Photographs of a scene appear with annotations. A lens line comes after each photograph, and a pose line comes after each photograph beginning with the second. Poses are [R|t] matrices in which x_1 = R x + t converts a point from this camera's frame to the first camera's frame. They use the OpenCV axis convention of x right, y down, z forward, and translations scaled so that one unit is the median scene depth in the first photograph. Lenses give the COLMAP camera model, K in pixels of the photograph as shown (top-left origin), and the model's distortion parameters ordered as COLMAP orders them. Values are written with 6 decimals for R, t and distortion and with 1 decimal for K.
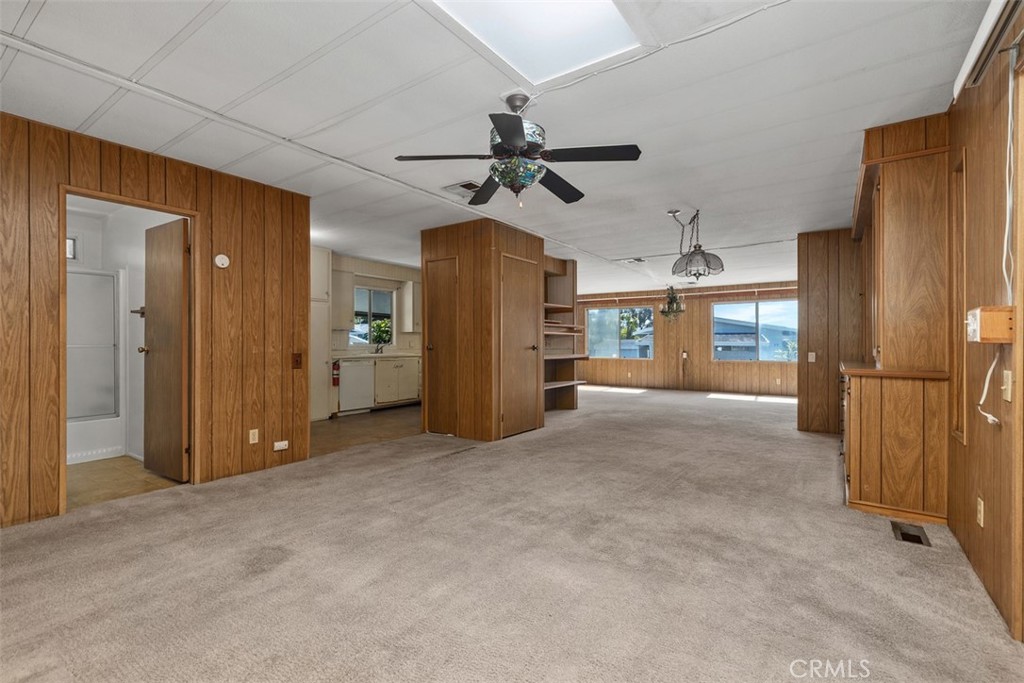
lens RADIAL K [[467.6, 0, 511.2], [0, 467.6, 338.7], [0, 0, 1]] dist [0.003020, -0.001141]
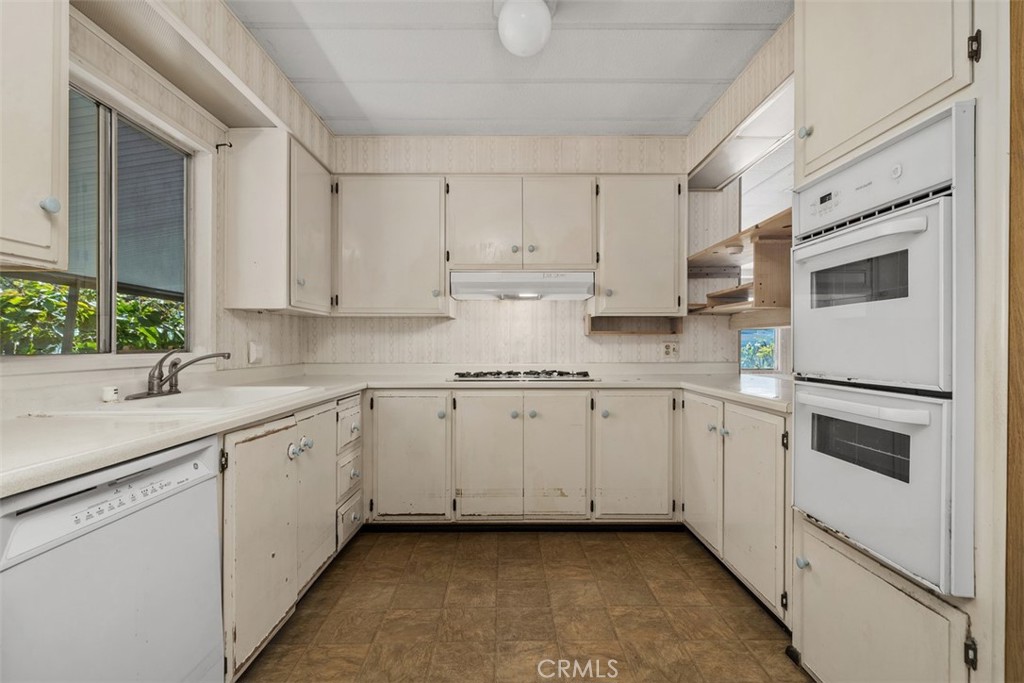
lens RADIAL K [[483.6, 0, 515.7], [0, 483.6, 344.7], [0, 0, 1]] dist [0.000024, -0.001000]
pose [[0.813315, 0.002312, 0.581820, -0.330813], [-0.008367, 0.999935, 0.007723, 0.004303], [-0.581764, -0.011149, 0.813281, 0.836928]]
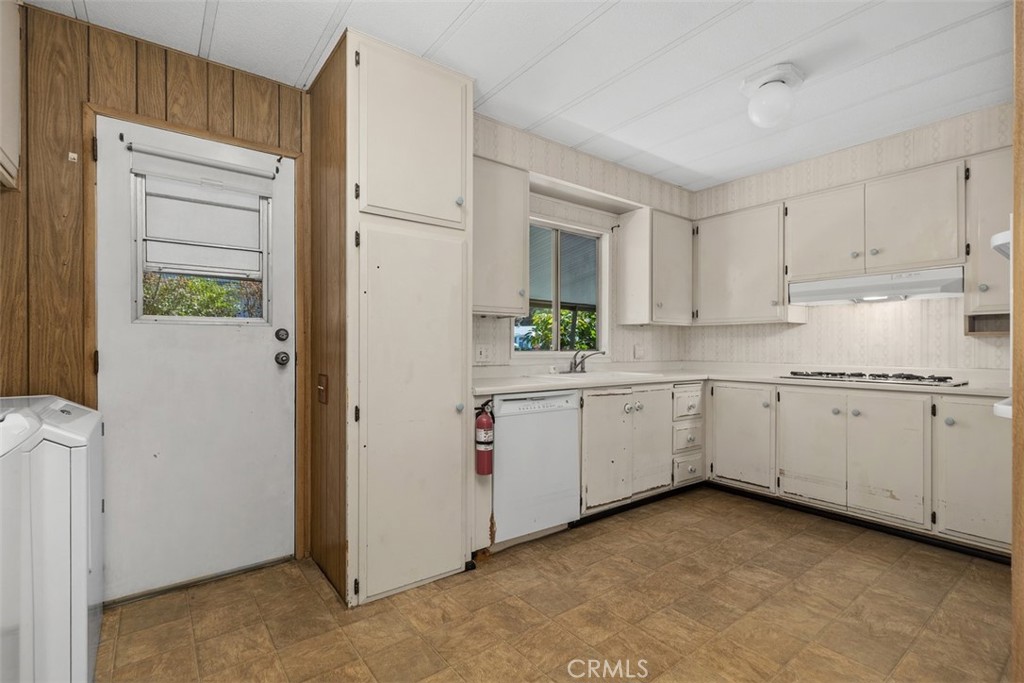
lens RADIAL K [[467.6, 0, 505.9], [0, 467.6, 345.2], [0, 0, 1]] dist [0.003020, -0.001141]
pose [[0.950492, 0.003550, -0.310728, -0.248766], [-0.001330, 0.999972, 0.007357, 0.003084], [0.310745, -0.006580, 0.950470, 0.666850]]
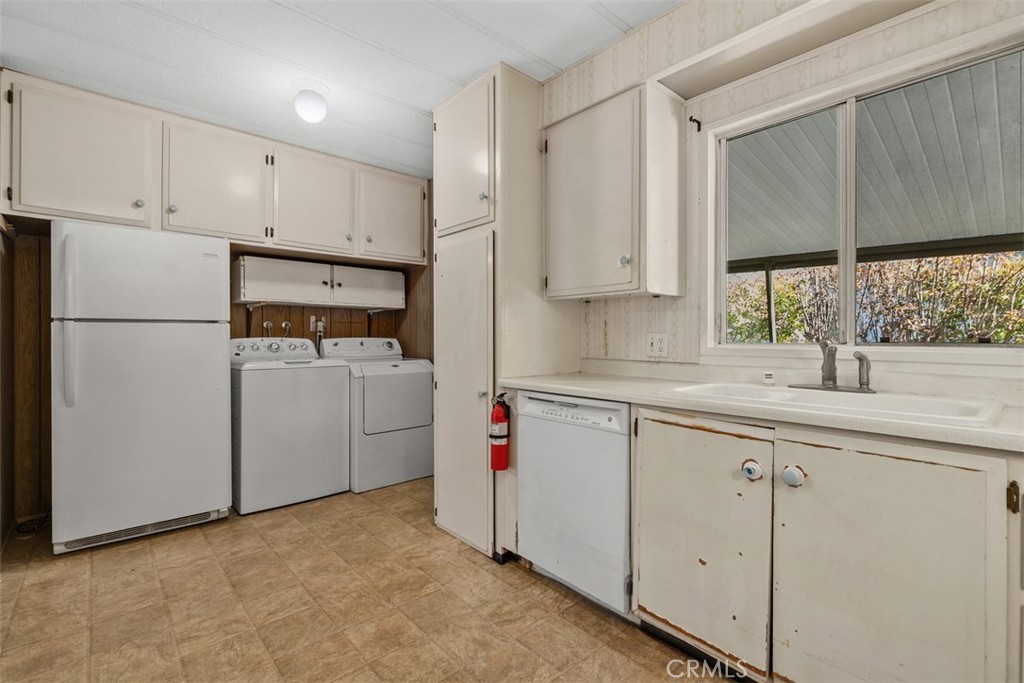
lens RADIAL K [[467.6, 0, 522.0], [0, 467.6, 337.6], [0, 0, 1]] dist [0.003020, -0.001141]
pose [[-0.231754, 0.001146, -0.972774, -0.058072], [0.008700, 0.999962, -0.000895, 0.008016], [0.972735, -0.008671, -0.231755, 1.072897]]
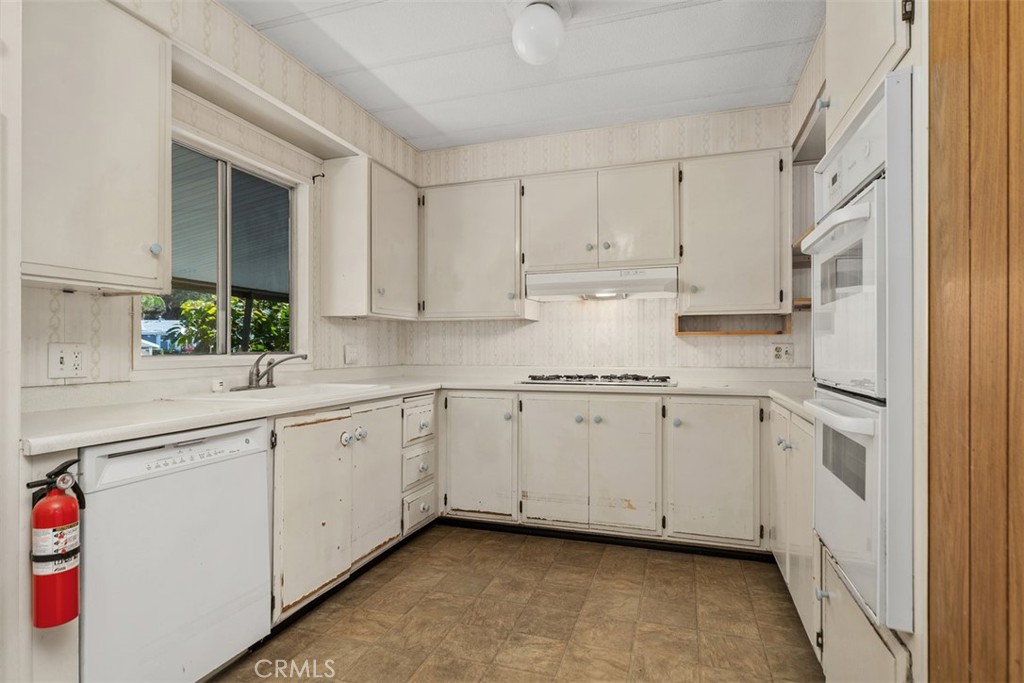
lens RADIAL K [[534.9, 0, 511.1], [0, 534.9, 346.0], [0, 0, 1]] dist [0.001902, -0.002989]
pose [[0.957554, 0.001308, 0.288250, -0.273465], [-0.003394, 0.999972, 0.006738, 0.003899], [-0.288233, -0.007430, 0.957531, 0.766319]]
